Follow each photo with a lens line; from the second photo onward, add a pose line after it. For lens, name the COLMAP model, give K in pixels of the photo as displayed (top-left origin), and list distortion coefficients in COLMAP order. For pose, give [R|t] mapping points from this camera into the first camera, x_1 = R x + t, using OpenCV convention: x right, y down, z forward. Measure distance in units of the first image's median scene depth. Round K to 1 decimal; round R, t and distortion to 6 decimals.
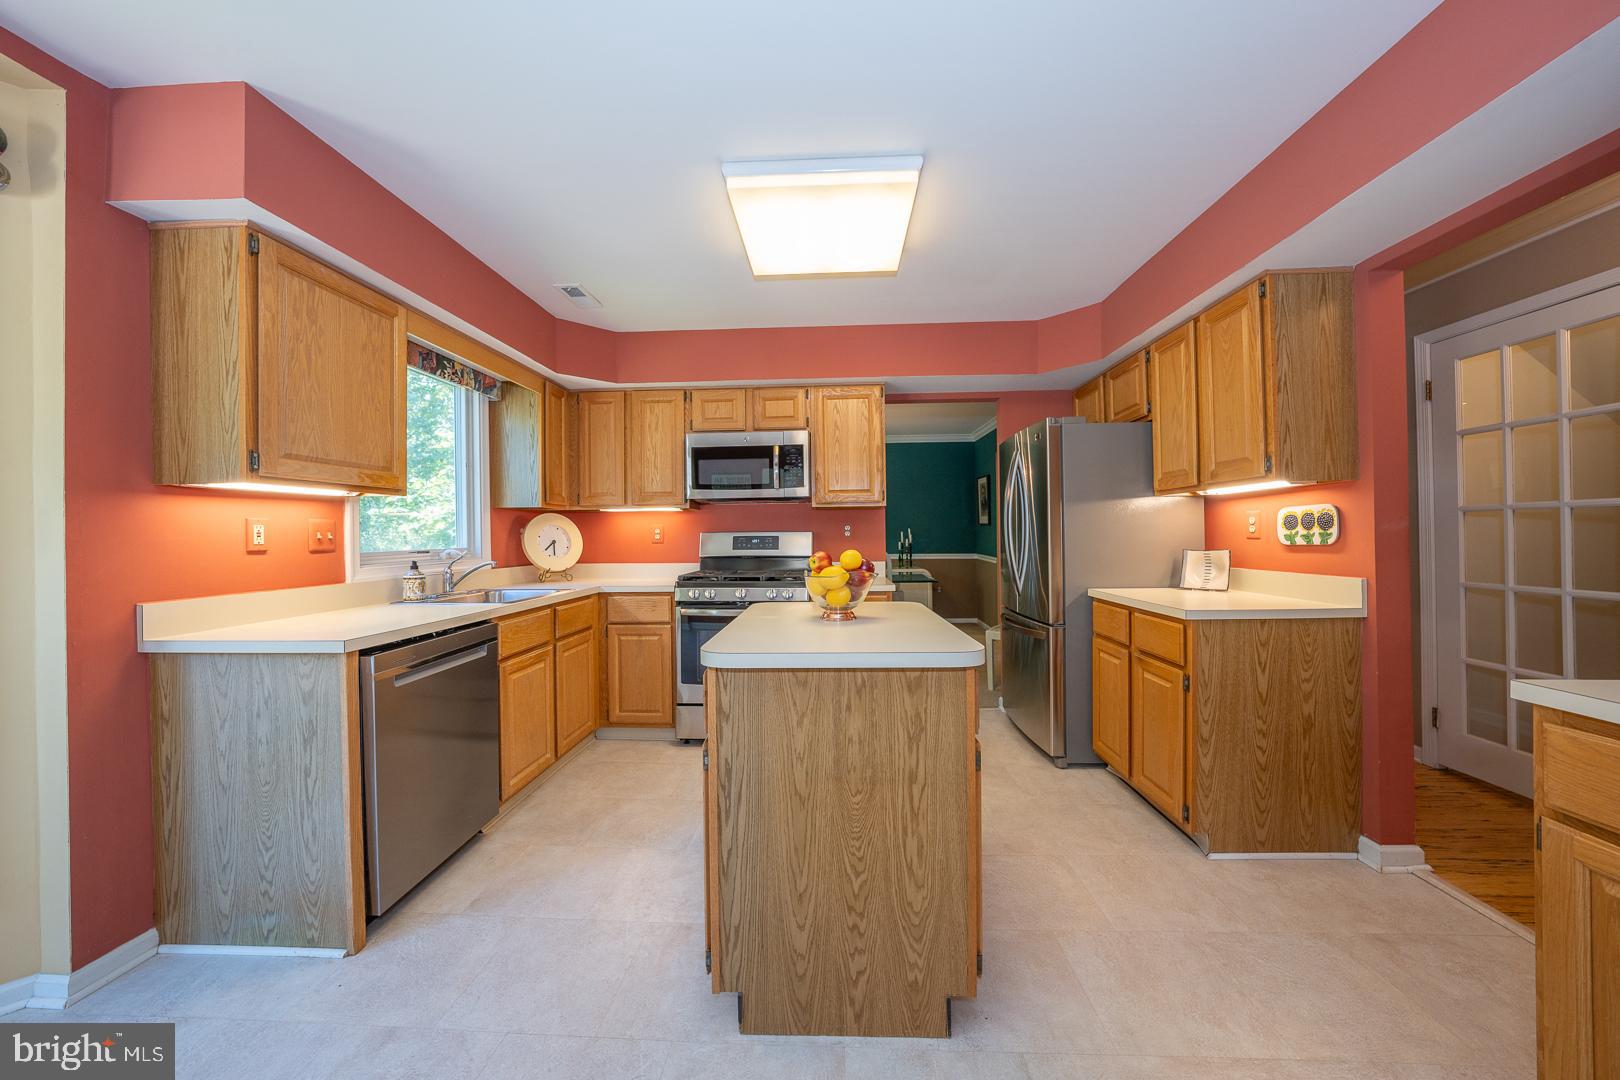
lens RADIAL K [[556.8, 0, 808.5], [0, 556.8, 532.7], [0, 0, 1]] dist [-0.025295, 0.005445]
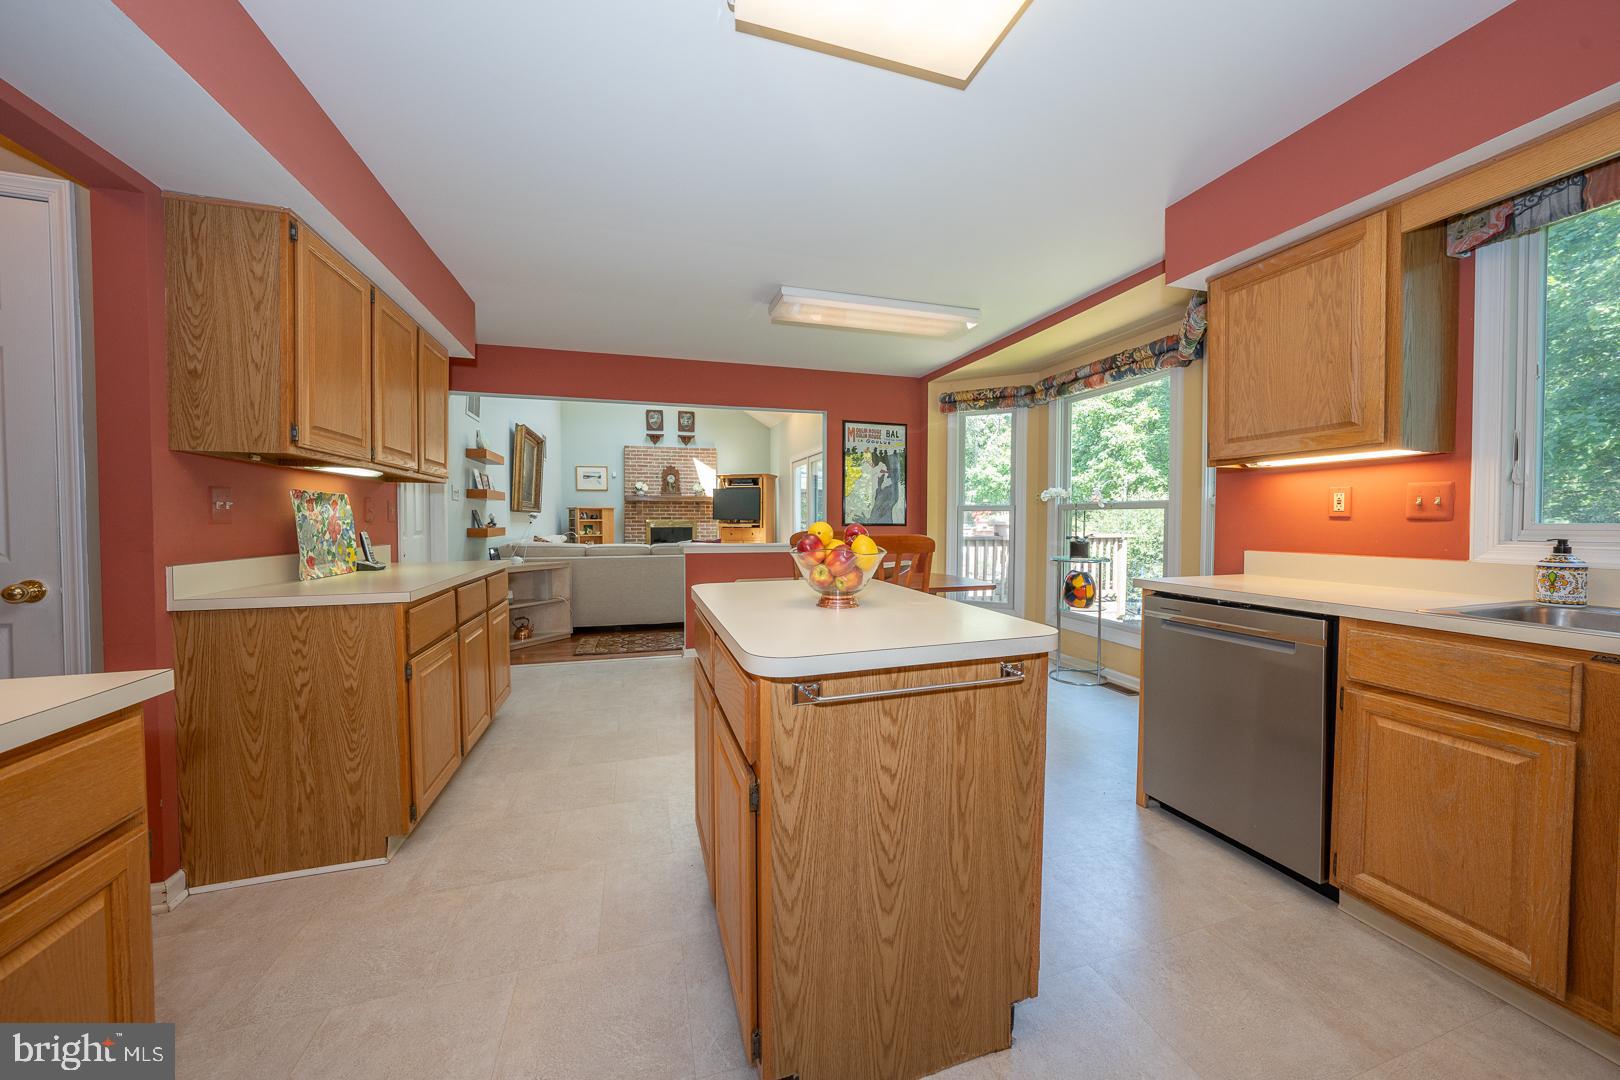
lens RADIAL K [[556.8, 0, 817.4], [0, 556.8, 535.5], [0, 0, 1]] dist [-0.025295, 0.005445]
pose [[-0.936961, 0.023798, -0.348622, 0.334804], [0.013434, 0.999394, 0.032116, 0.021292], [0.349175, 0.025408, -0.936713, 1.597223]]
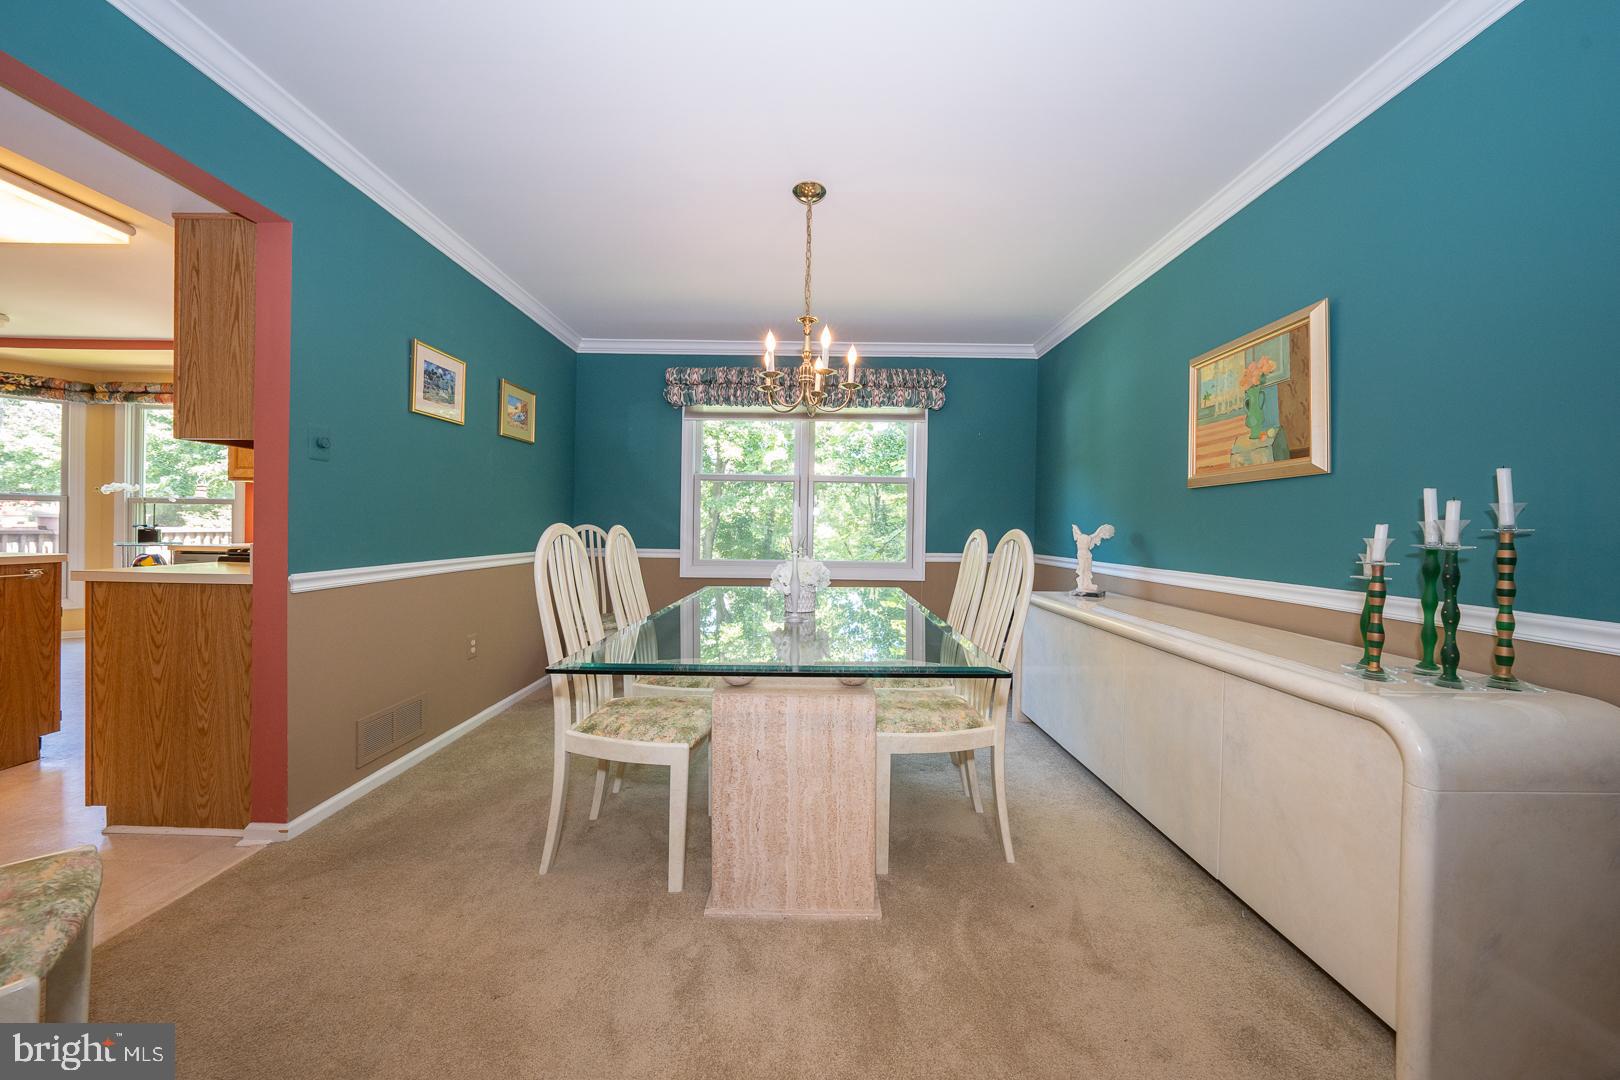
lens RADIAL K [[556.8, 0, 807.9], [0, 556.8, 535.1], [0, 0, 1]] dist [-0.025295, 0.005445]
pose [[0.044861, 0.024845, -0.998684, 1.225250], [-0.015146, 0.999593, 0.024187, 0.043510], [0.998878, 0.014041, 0.045219, 2.797840]]
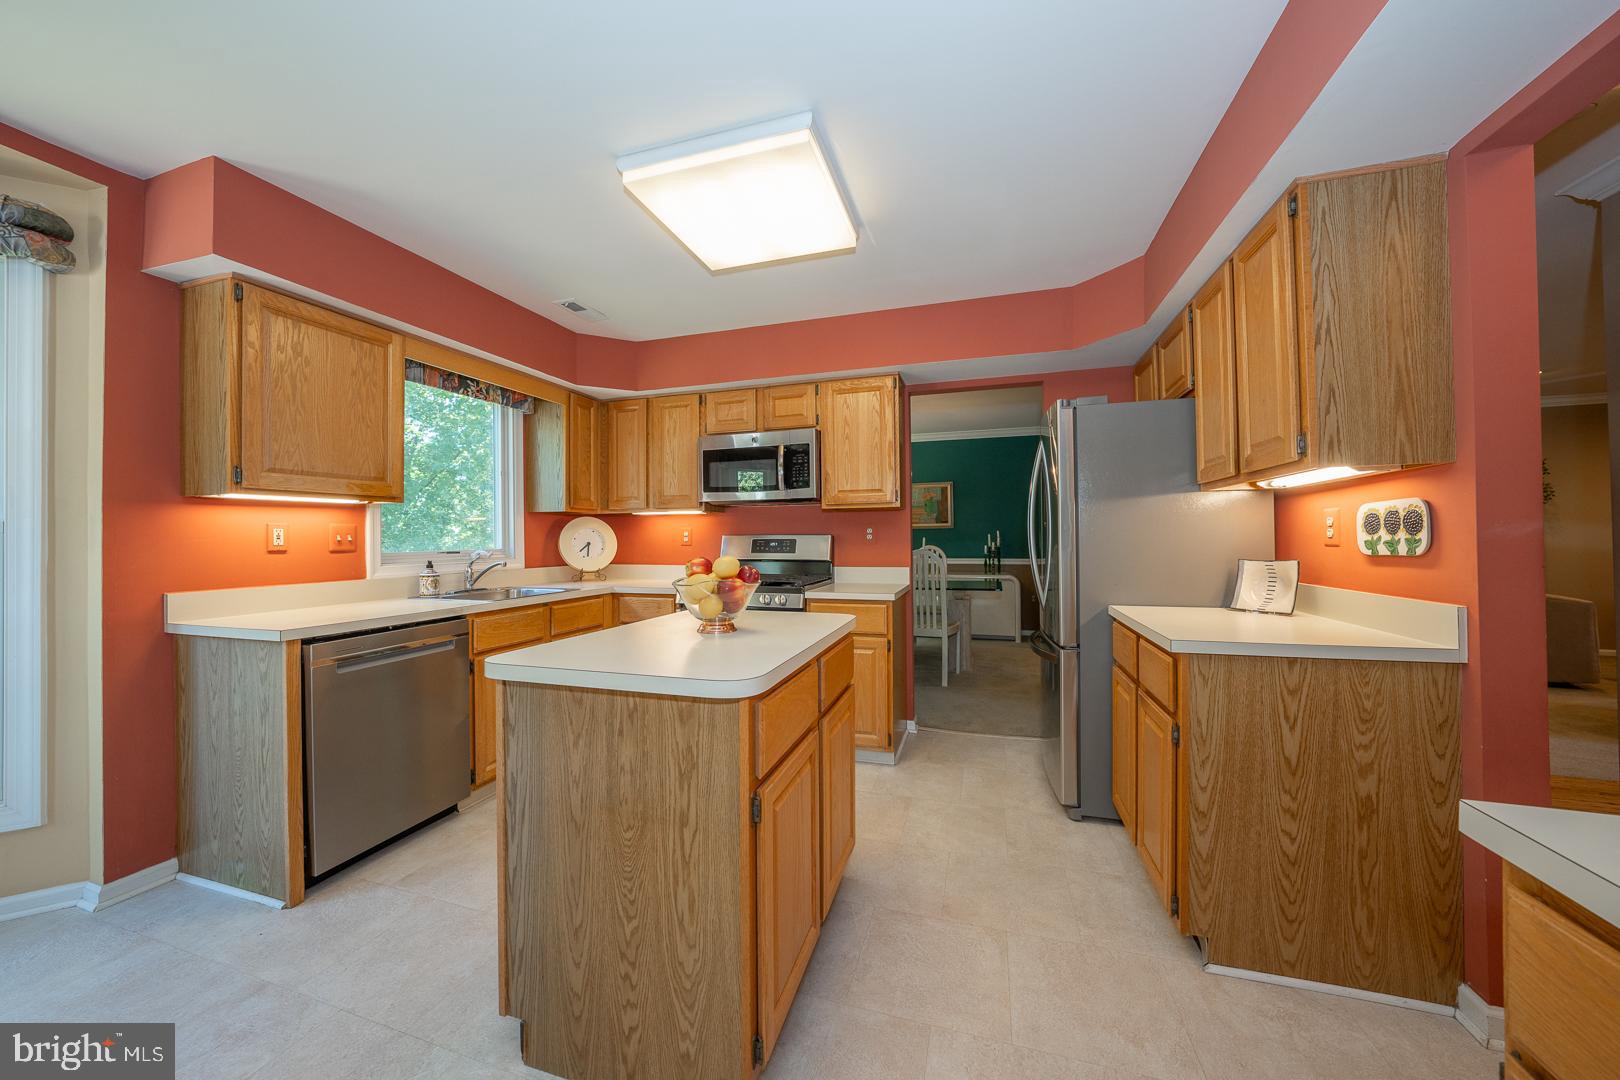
lens RADIAL K [[556.8, 0, 809.2], [0, 556.8, 532.8], [0, 0, 1]] dist [-0.025295, 0.005445]
pose [[0.968156, 0.001104, -0.250347, 0.390302], [-0.001770, 0.999995, -0.002433, -0.004895], [0.250343, 0.002798, 0.968153, 0.134783]]
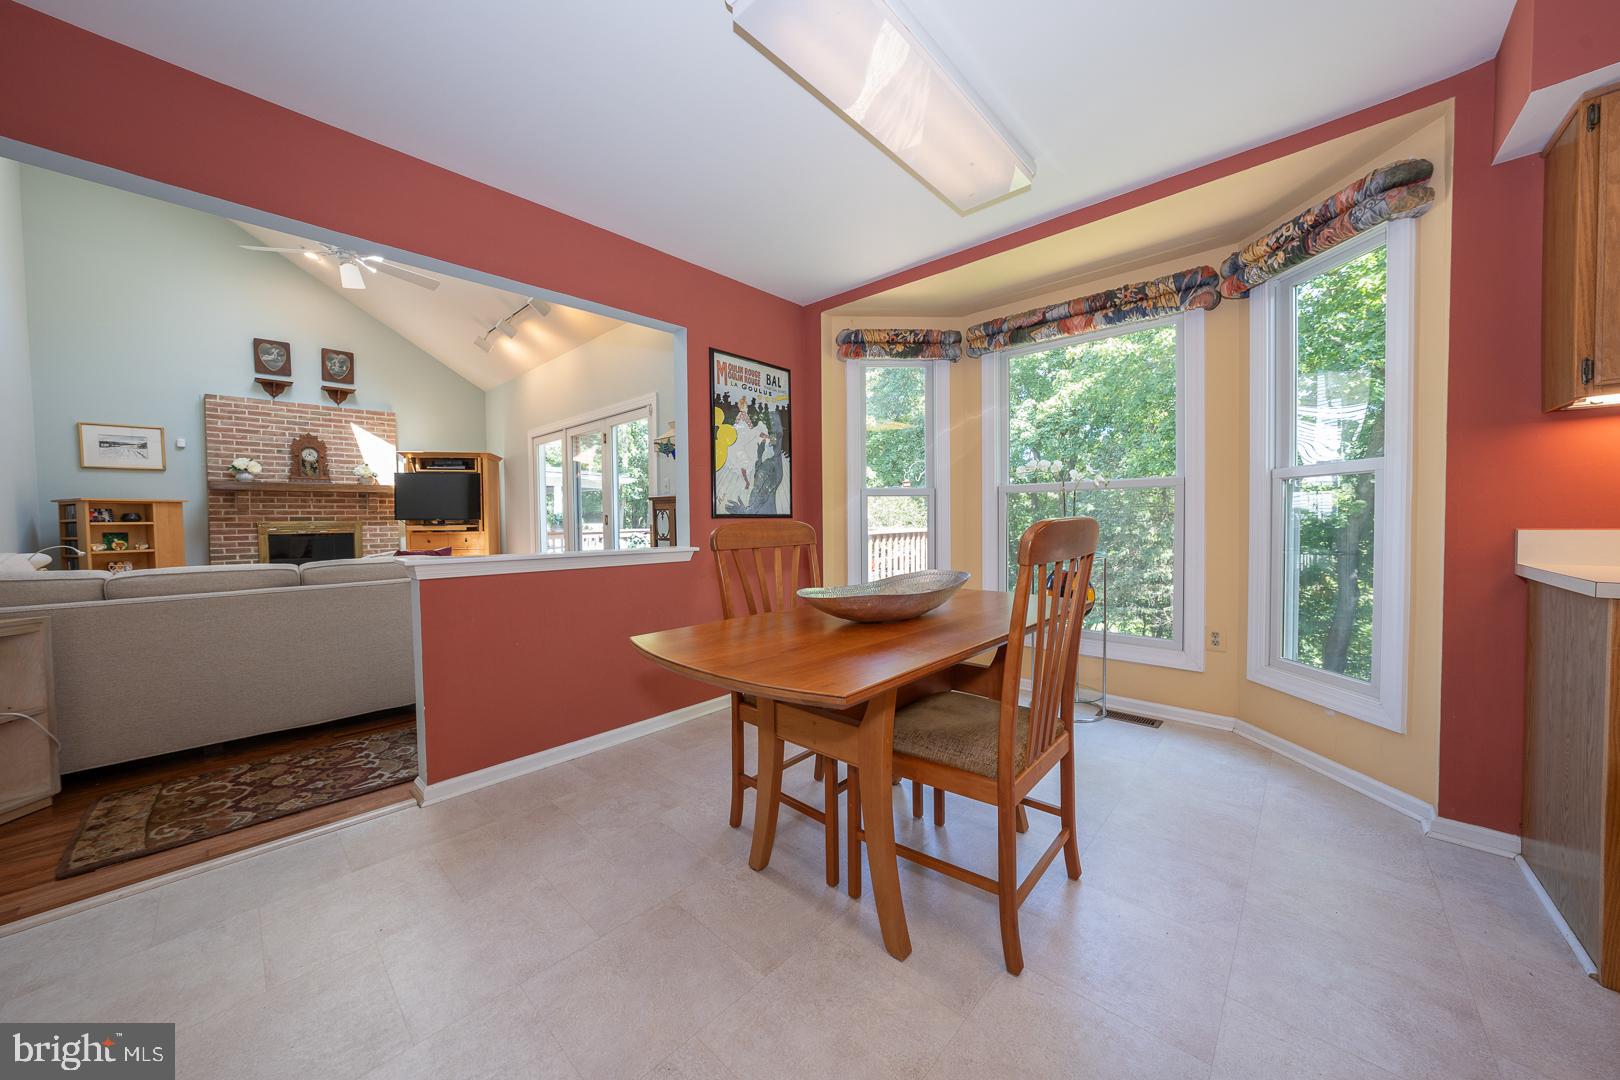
lens RADIAL K [[556.8, 0, 811.8], [0, 556.8, 533.3], [0, 0, 1]] dist [-0.025295, 0.005445]
pose [[-0.642163, 0.040531, -0.765496, 0.367529], [0.024040, 0.999175, 0.032737, 0.057449], [0.766191, 0.002621, -0.642607, 0.495318]]
